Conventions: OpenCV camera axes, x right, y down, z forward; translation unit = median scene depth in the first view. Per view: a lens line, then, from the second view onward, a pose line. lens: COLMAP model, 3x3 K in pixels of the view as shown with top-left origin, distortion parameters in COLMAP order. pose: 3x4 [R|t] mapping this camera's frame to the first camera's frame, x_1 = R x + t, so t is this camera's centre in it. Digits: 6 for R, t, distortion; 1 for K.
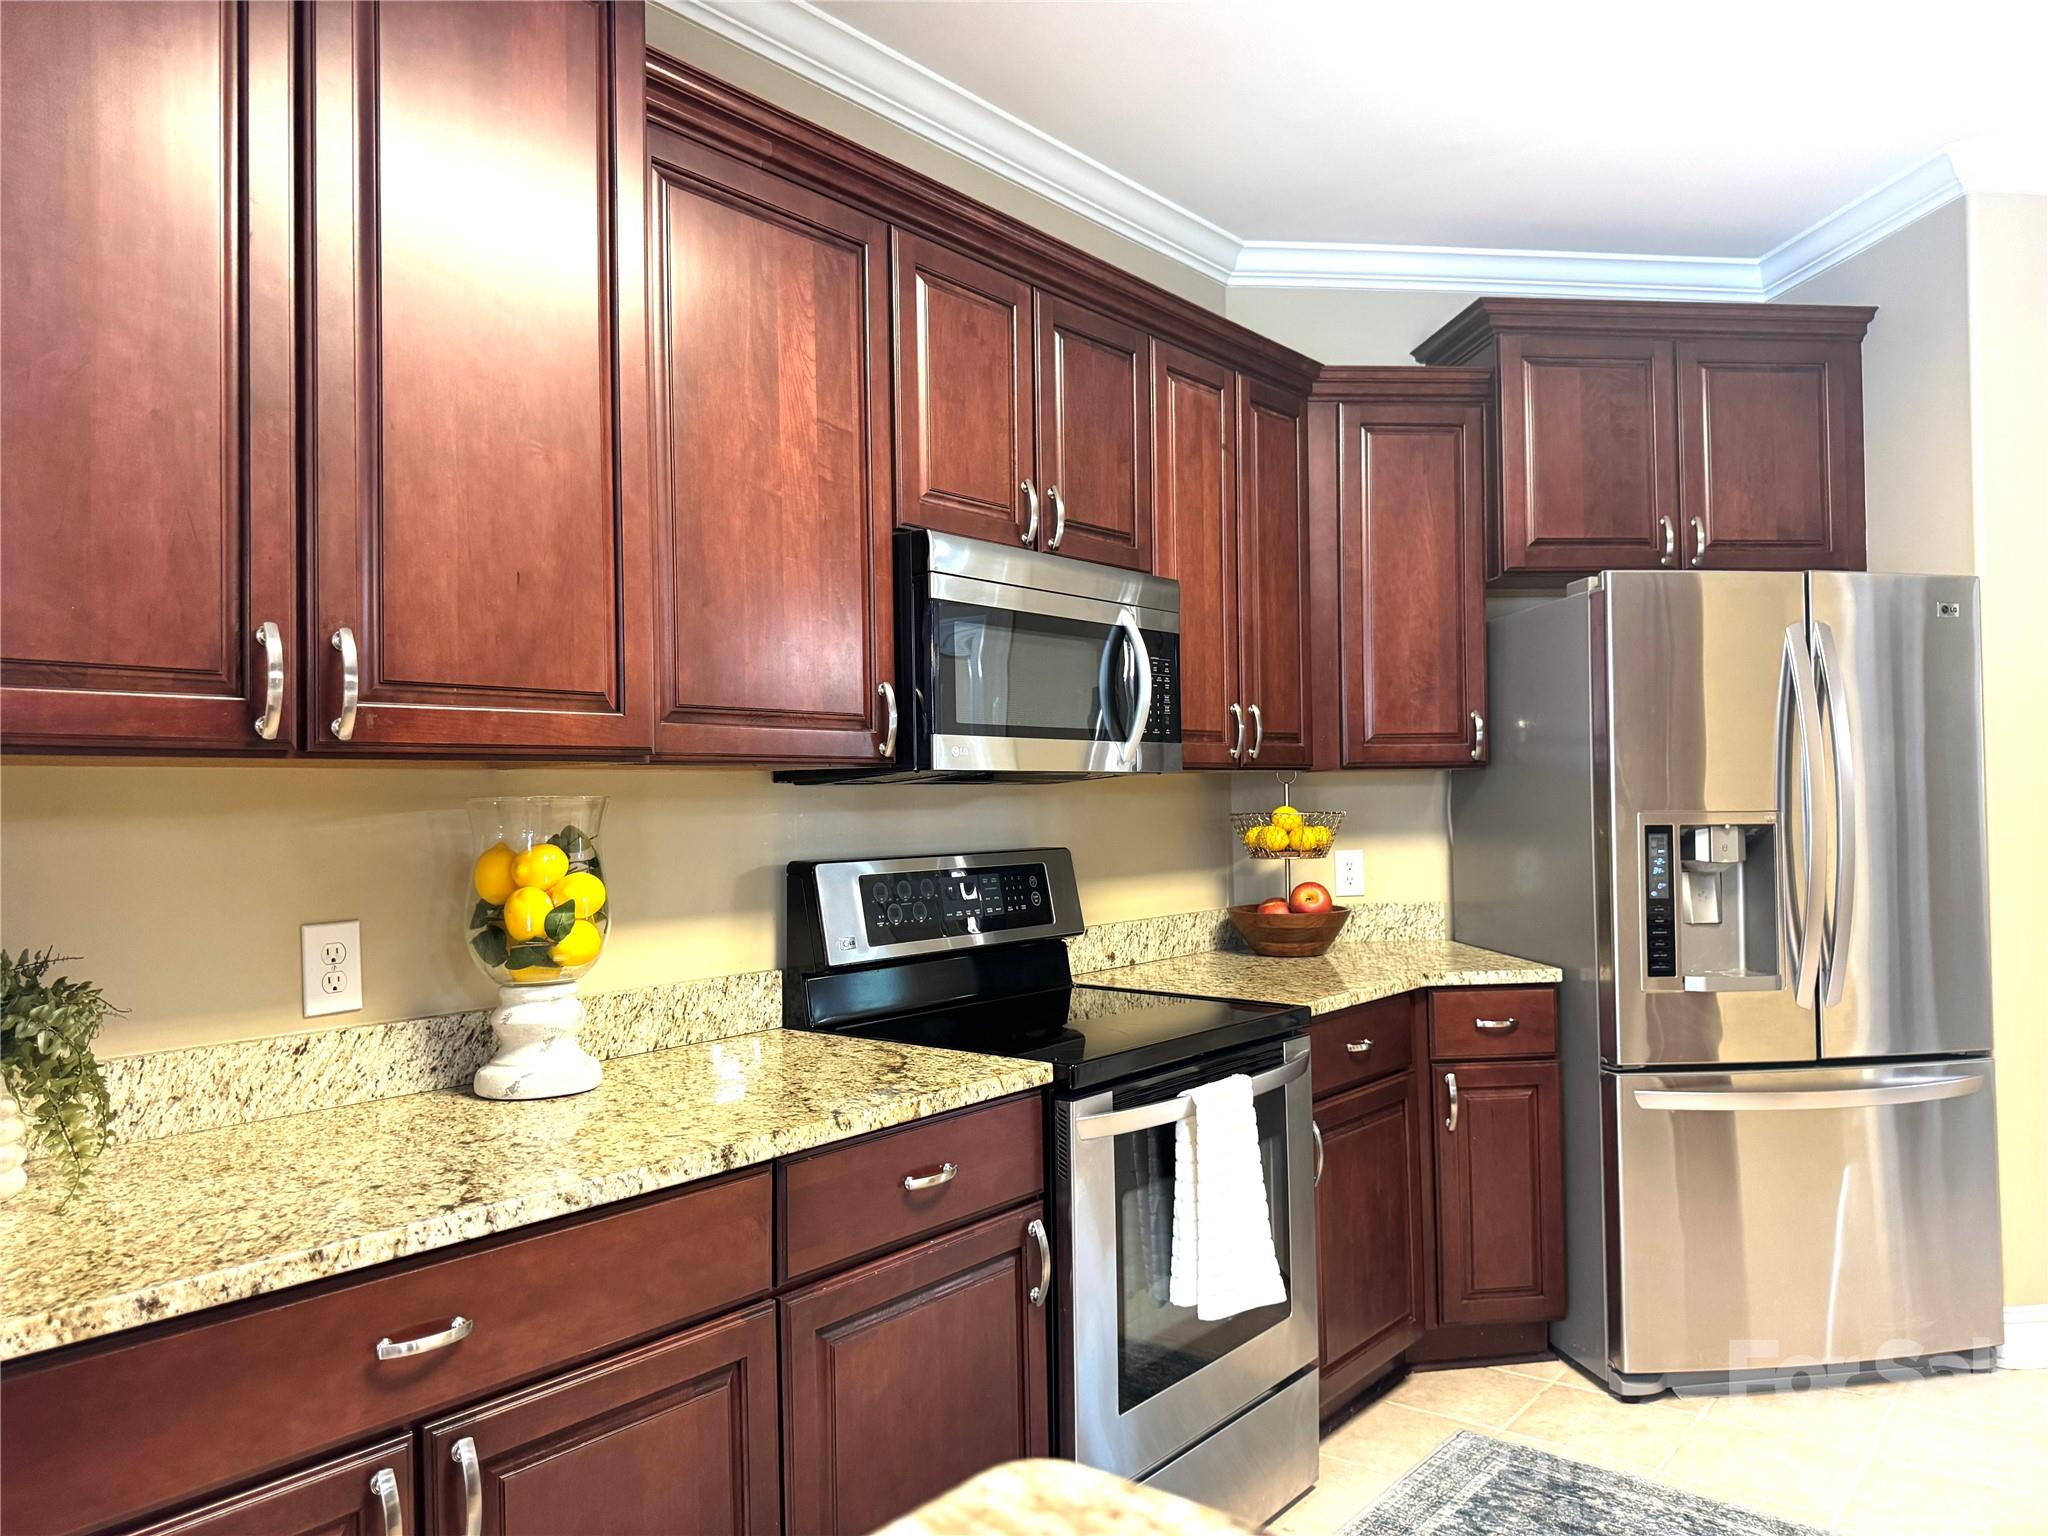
lens RADIAL K [[1443.1, 0, 1033.6], [0, 1443.1, 769.2], [0, 0, 1]] dist [0.128637, -0.220154]
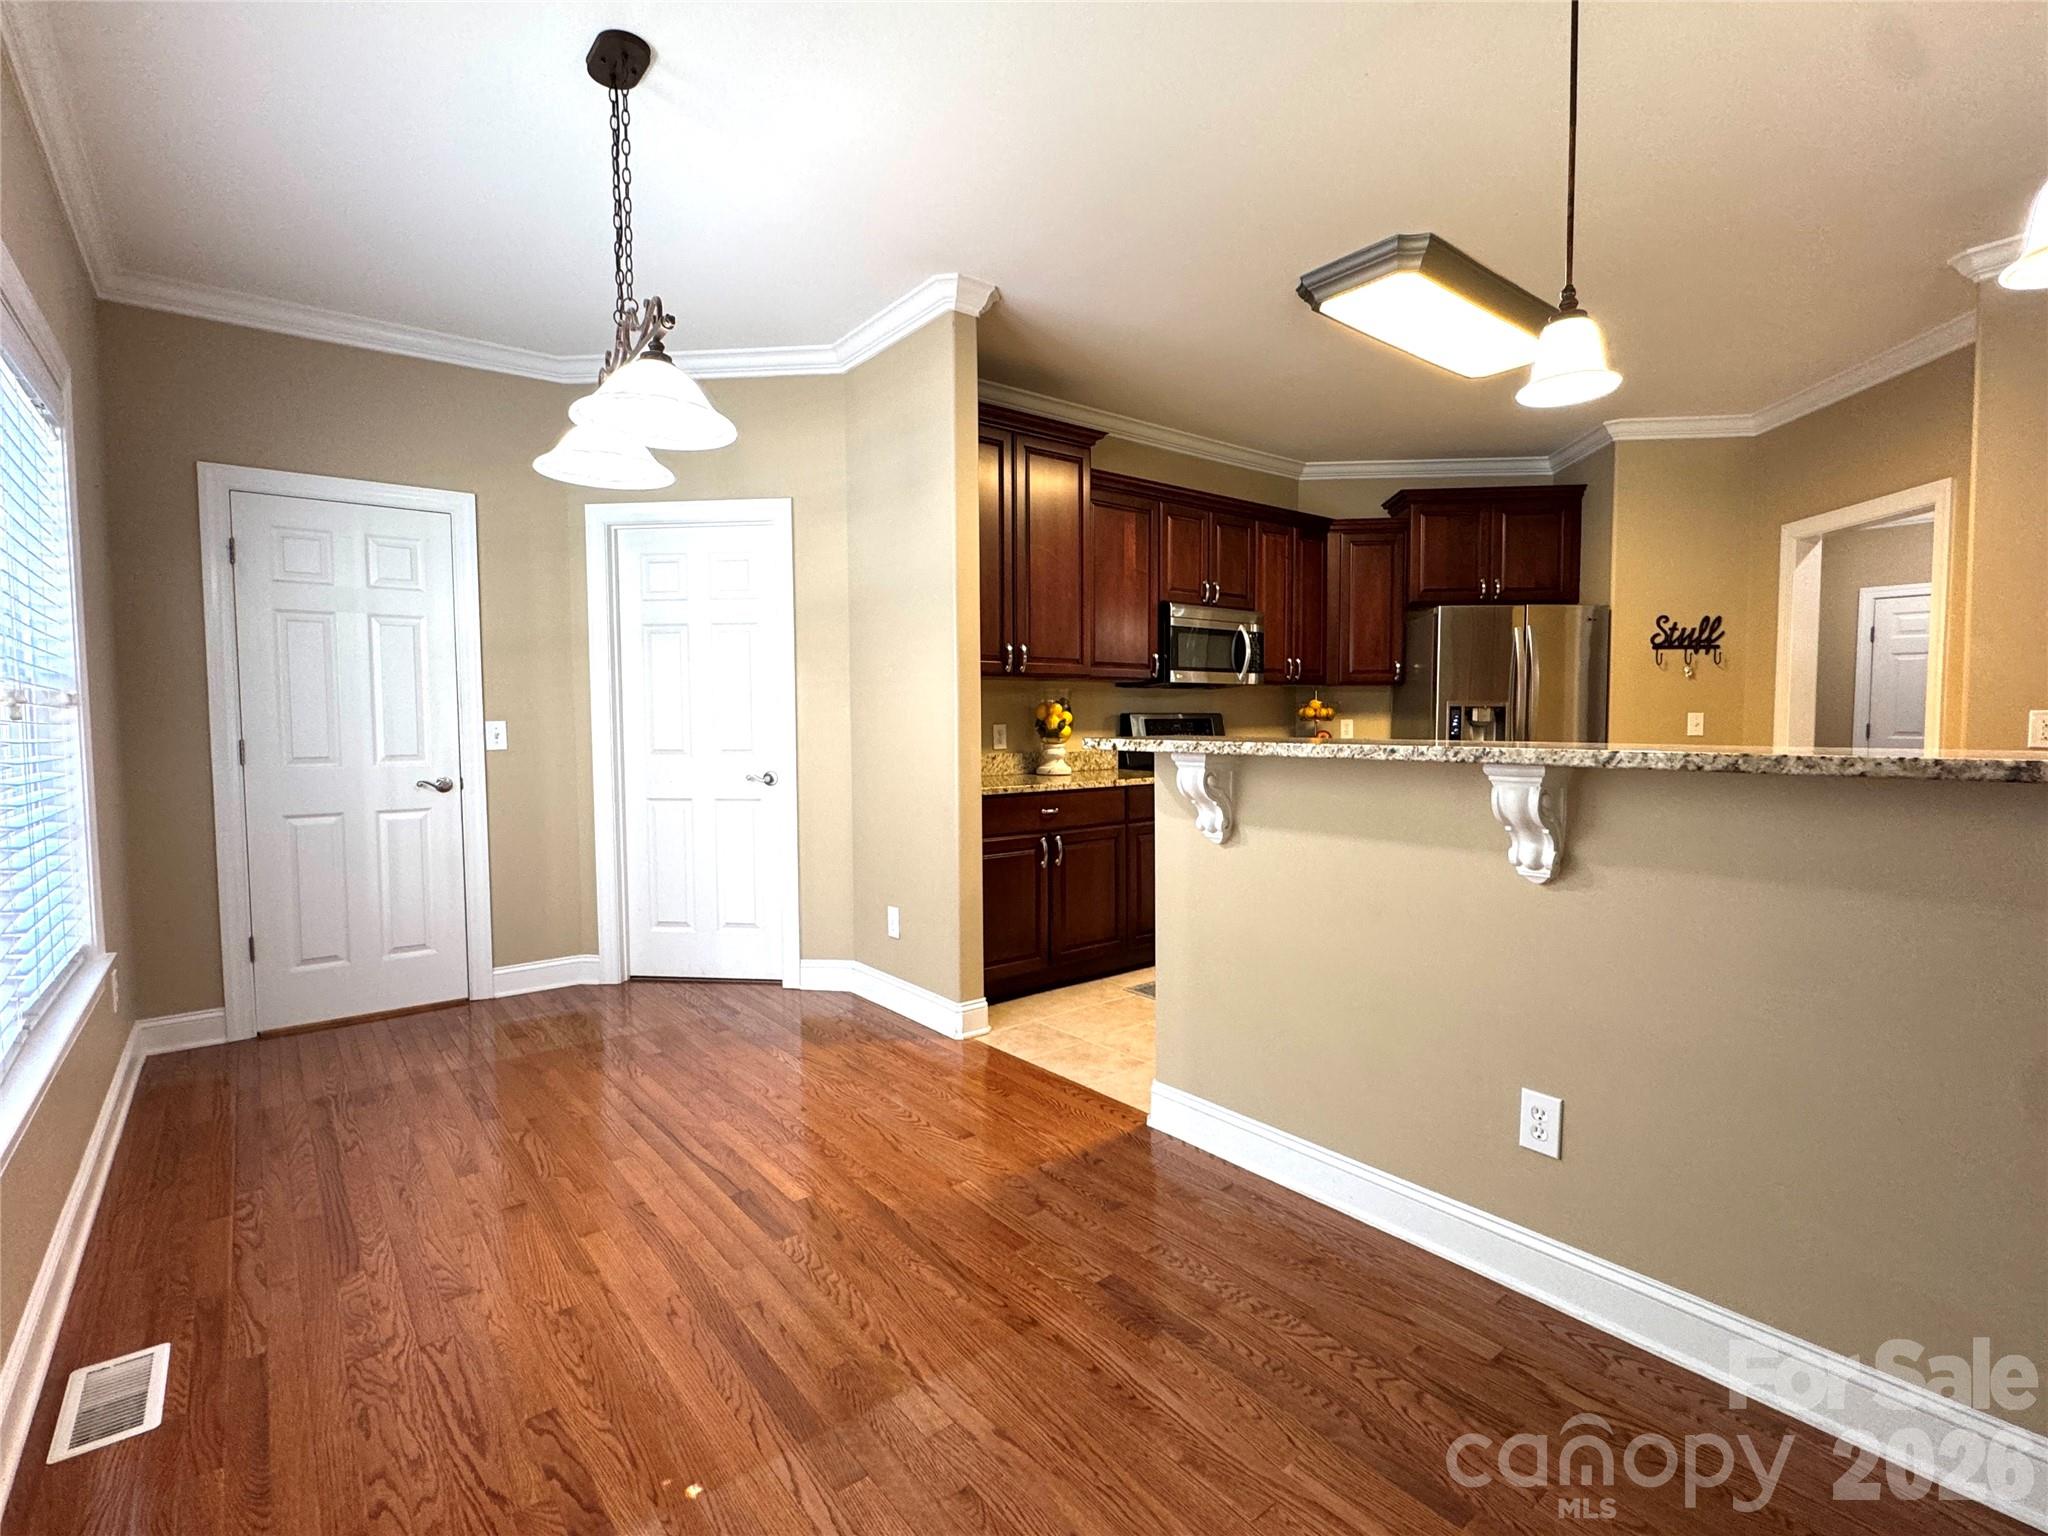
lens RADIAL K [[979.2, 0, 1021.3], [0, 979.2, 762.1], [0, 0, 1]] dist [-0.000373, 0.000181]
pose [[0.976332, 0.021035, -0.215252, 0.061033], [-0.005517, 0.997357, 0.072441, 0.017474], [0.216207, -0.069539, 0.973868, -0.929845]]
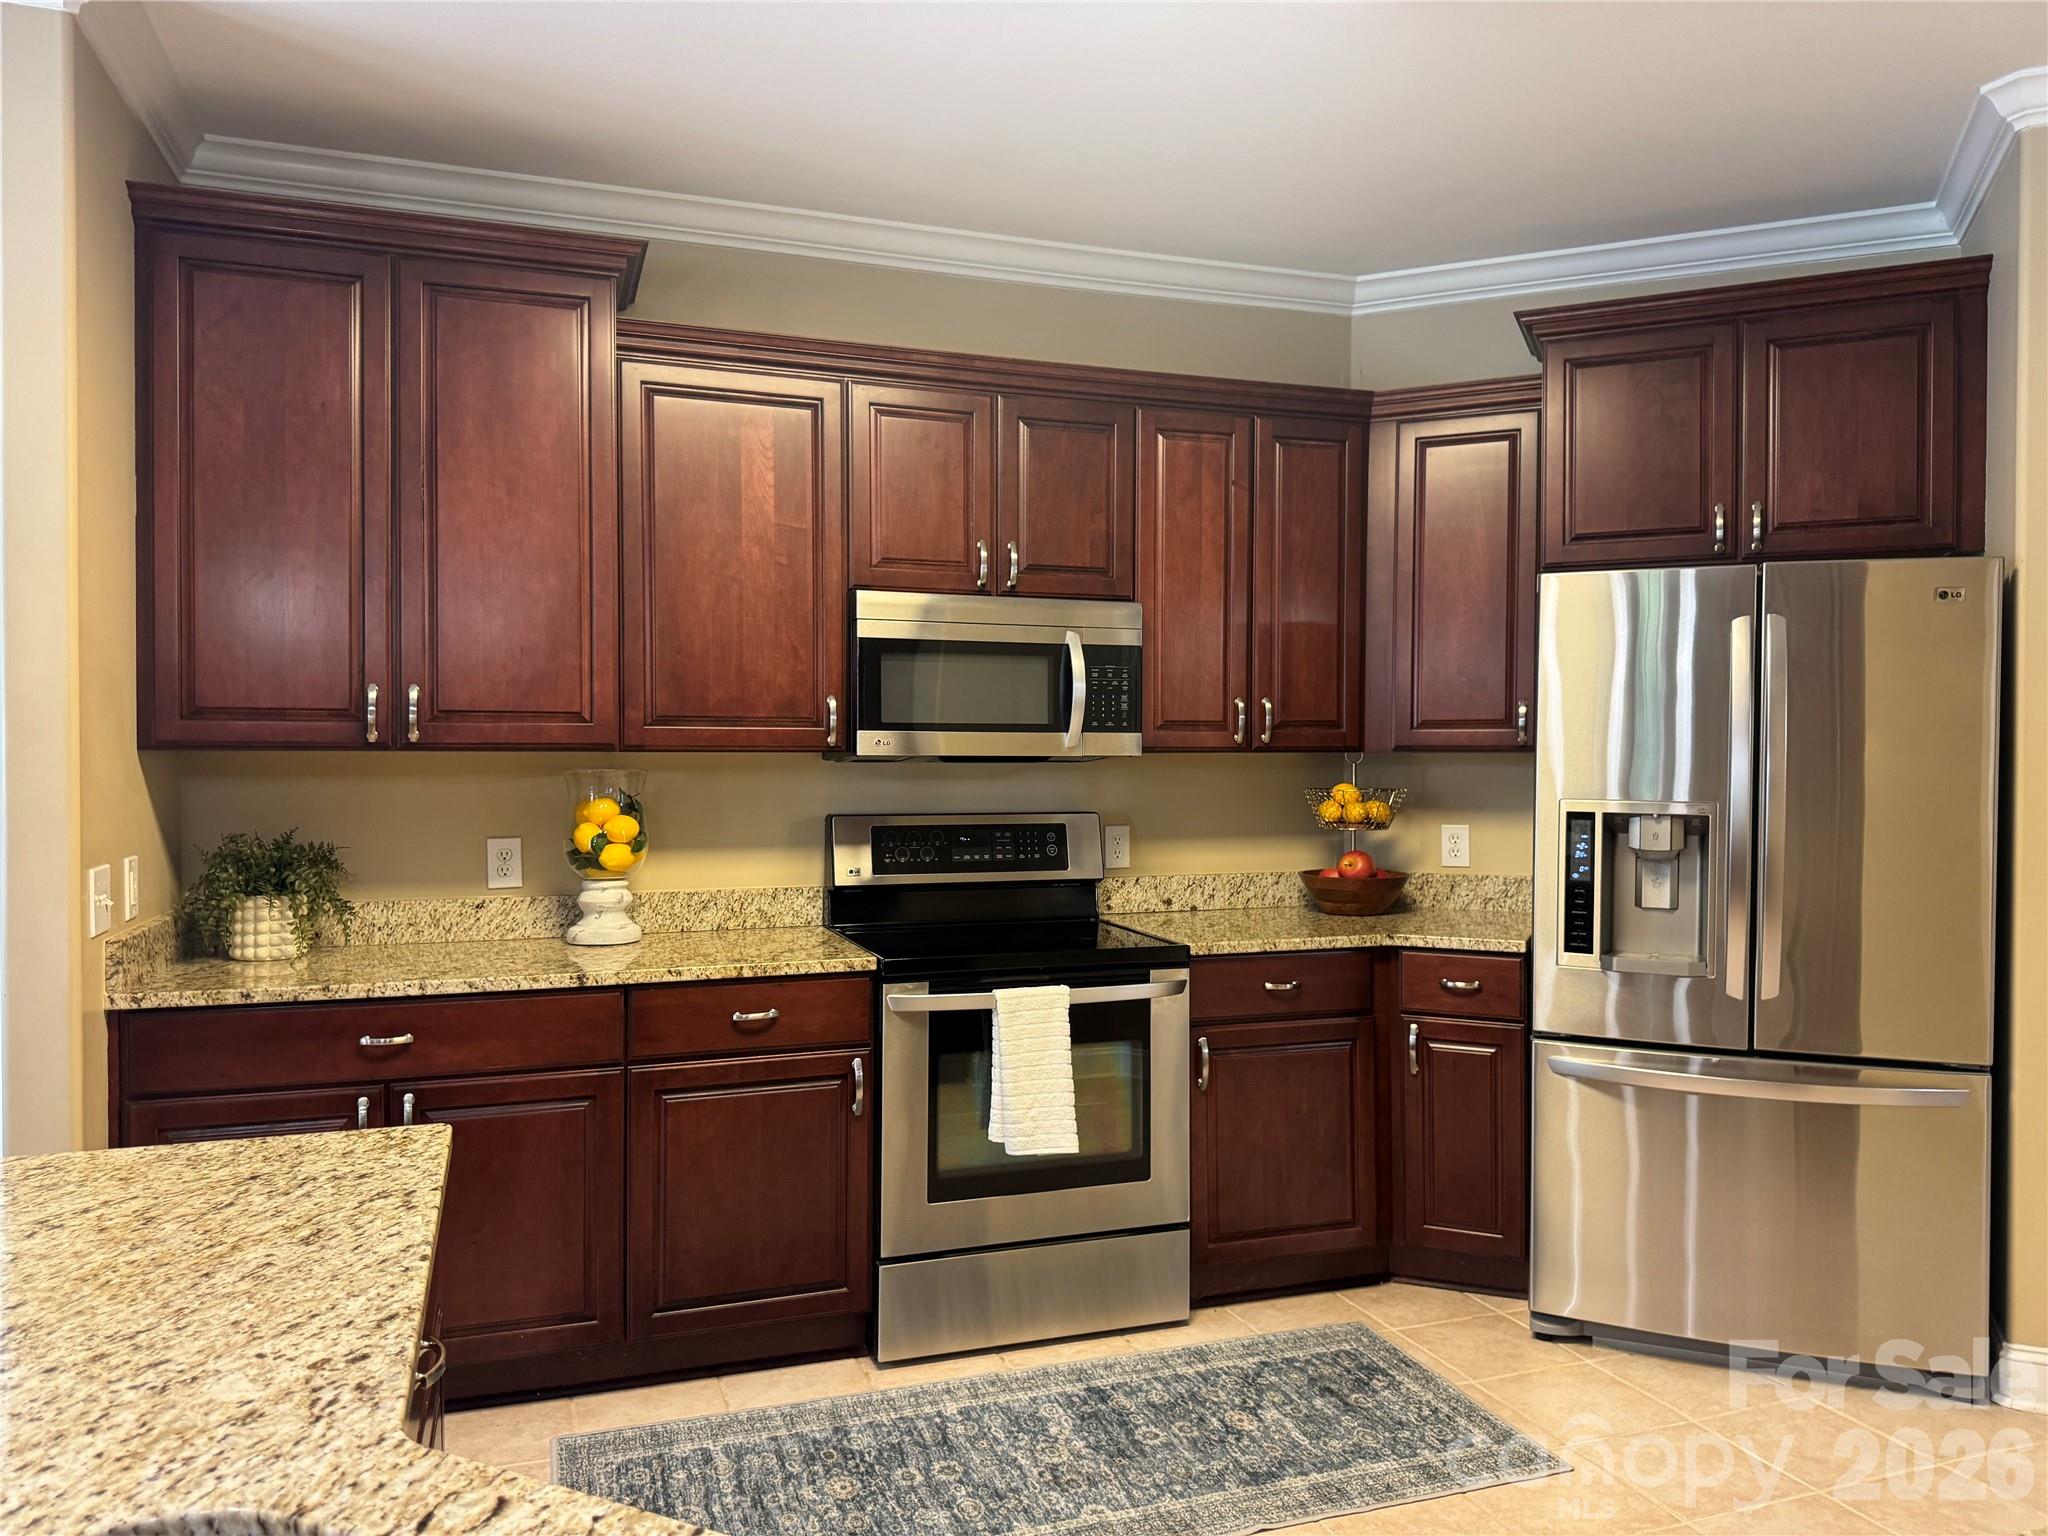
lens RADIAL K [[1443.1, 0, 1033.6], [0, 1443.1, 769.2], [0, 0, 1]] dist [0.128637, -0.220154]
pose [[0.851956, 0.022758, -0.523118, 0.716753], [-0.004641, 0.999344, 0.035917, -0.032668], [0.523593, -0.028172, 0.851503, -0.127914]]
